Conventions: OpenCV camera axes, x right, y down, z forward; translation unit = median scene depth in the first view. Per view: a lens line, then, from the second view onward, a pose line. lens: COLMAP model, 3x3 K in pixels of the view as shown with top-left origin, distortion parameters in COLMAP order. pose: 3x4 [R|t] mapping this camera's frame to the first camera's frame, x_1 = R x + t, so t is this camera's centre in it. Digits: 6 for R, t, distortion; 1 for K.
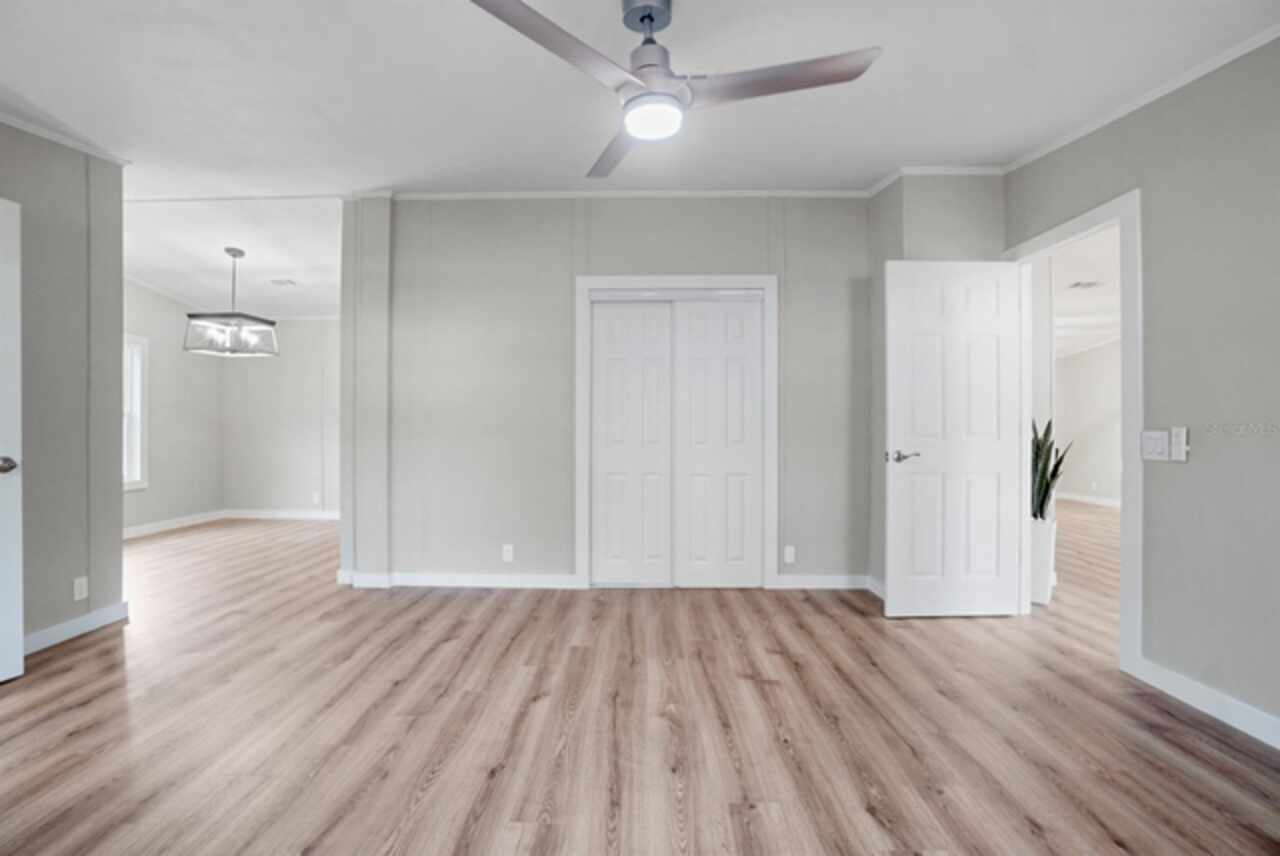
lens RADIAL K [[569.3, 0, 640.0], [0, 569.3, 428.0], [0, 0, 1]] dist [-0.062468, 0.023206]
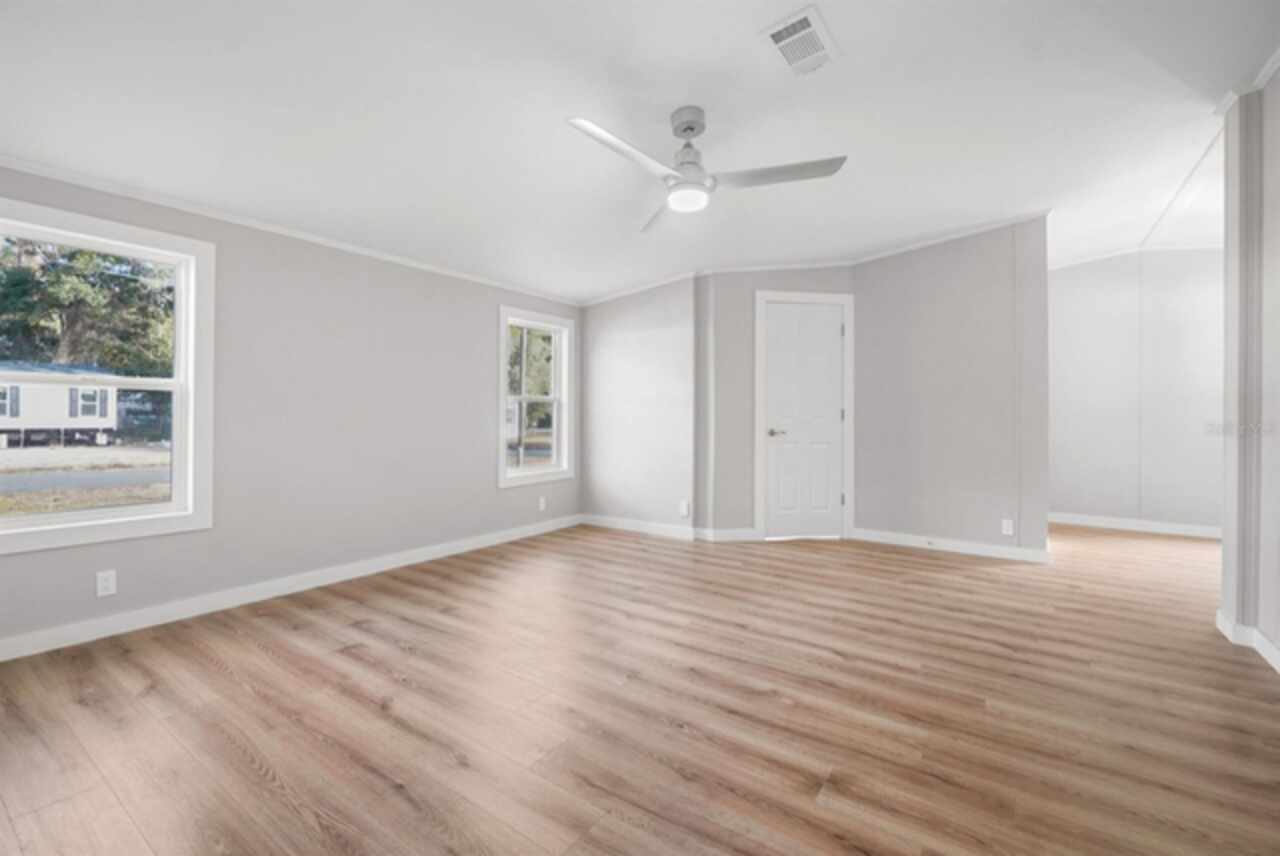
lens RADIAL K [[568.7, 0, 618.4], [0, 568.7, 416.0], [0, 0, 1]] dist [0.000017, 0.000016]
pose [[-0.584382, 0.000633, -0.811479, 0.589436], [-0.016637, 0.999780, 0.012761, -0.001072], [0.811308, 0.020958, -0.584243, 0.765424]]
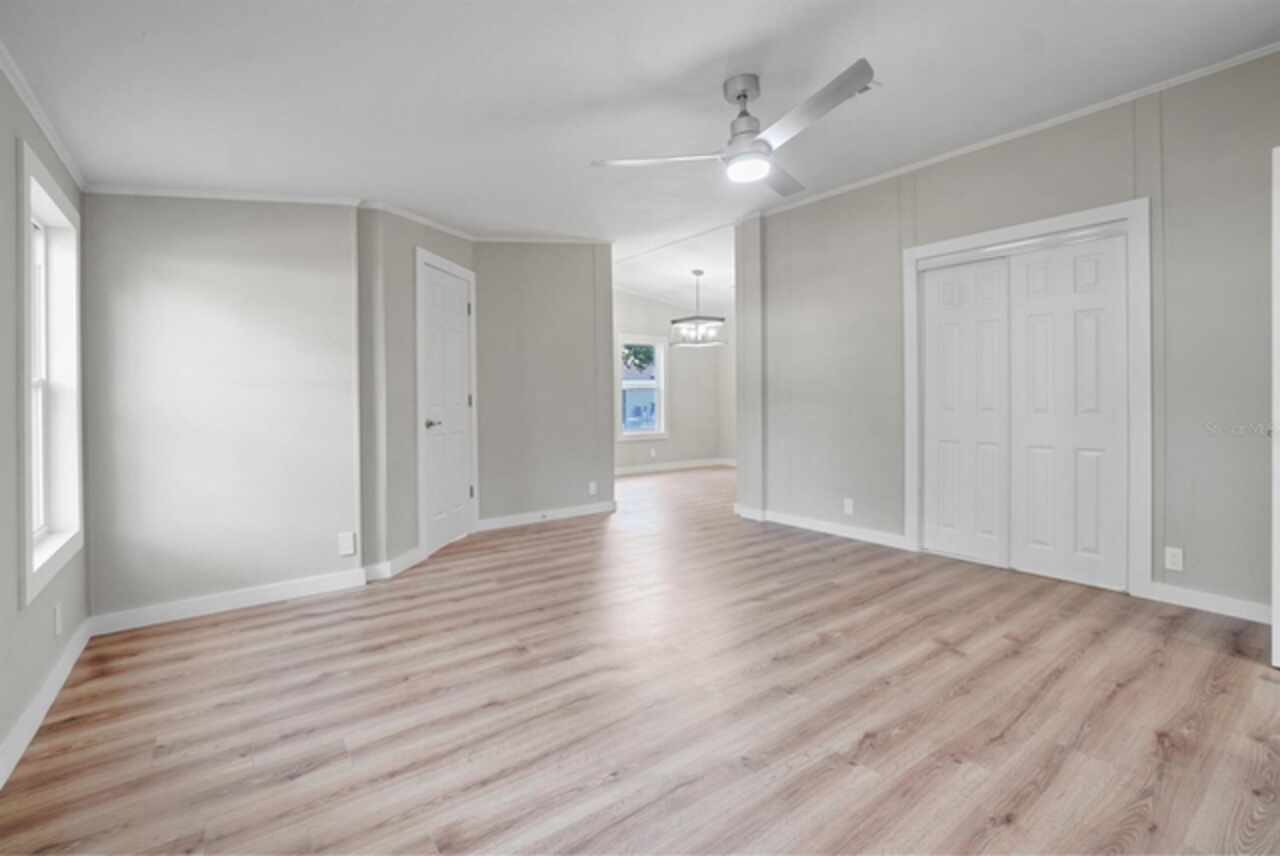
lens RADIAL K [[588.2, 0, 645.8], [0, 588.2, 399.4], [0, 0, 1]] dist [-0.066686, 0.025972]
pose [[0.611458, -0.003123, -0.791270, 0.441547], [0.006968, 0.999975, 0.001438, 0.002875], [0.791246, -0.006393, 0.611465, -0.026940]]
